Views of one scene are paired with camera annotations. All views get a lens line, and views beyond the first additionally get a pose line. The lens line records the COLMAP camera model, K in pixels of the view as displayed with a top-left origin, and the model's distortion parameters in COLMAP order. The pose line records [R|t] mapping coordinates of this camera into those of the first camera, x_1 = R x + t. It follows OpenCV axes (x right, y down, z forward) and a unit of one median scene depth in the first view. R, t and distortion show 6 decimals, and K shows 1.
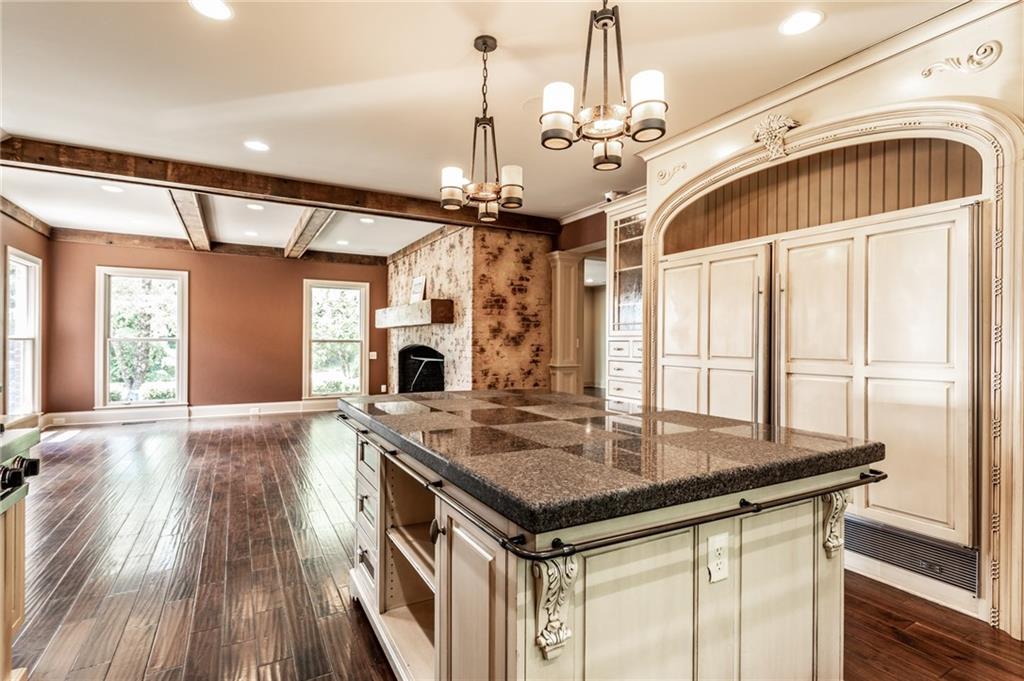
lens RADIAL K [[489.2, 0, 501.8], [0, 489.2, 342.7], [0, 0, 1]] dist [0.004250, 0.001107]
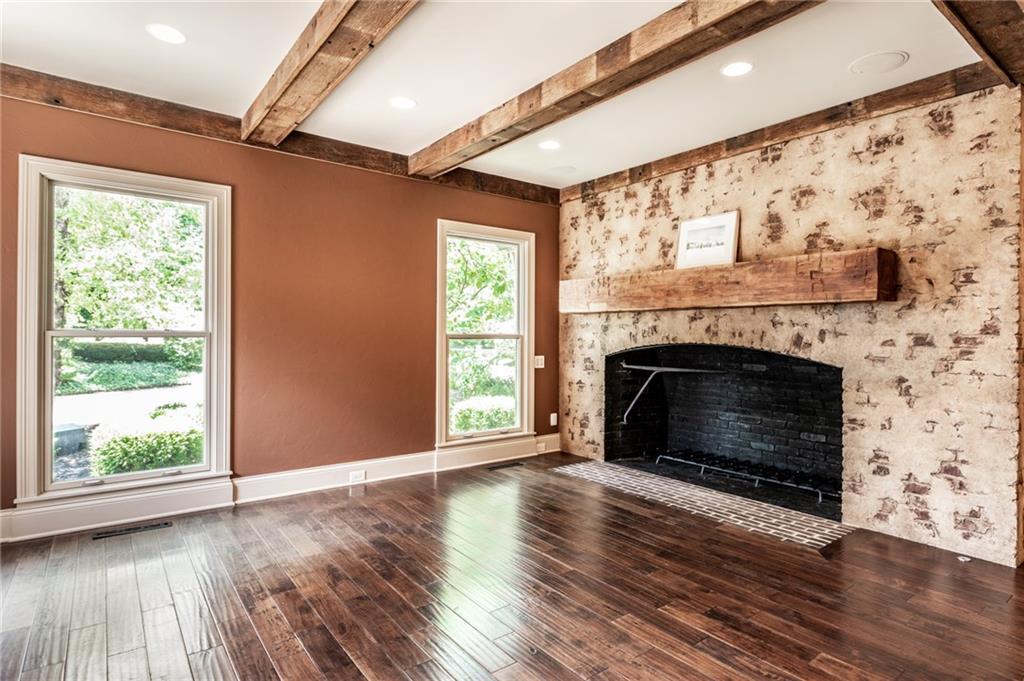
lens RADIAL K [[568.4, 0, 517.4], [0, 568.4, 340.9], [0, 0, 1]] dist [0.022705, -0.001749]
pose [[0.980768, -0.005300, 0.195103, -0.438795], [0.005185, 0.999986, 0.001098, 0.000693], [-0.195106, -0.000065, 0.980782, 0.381137]]
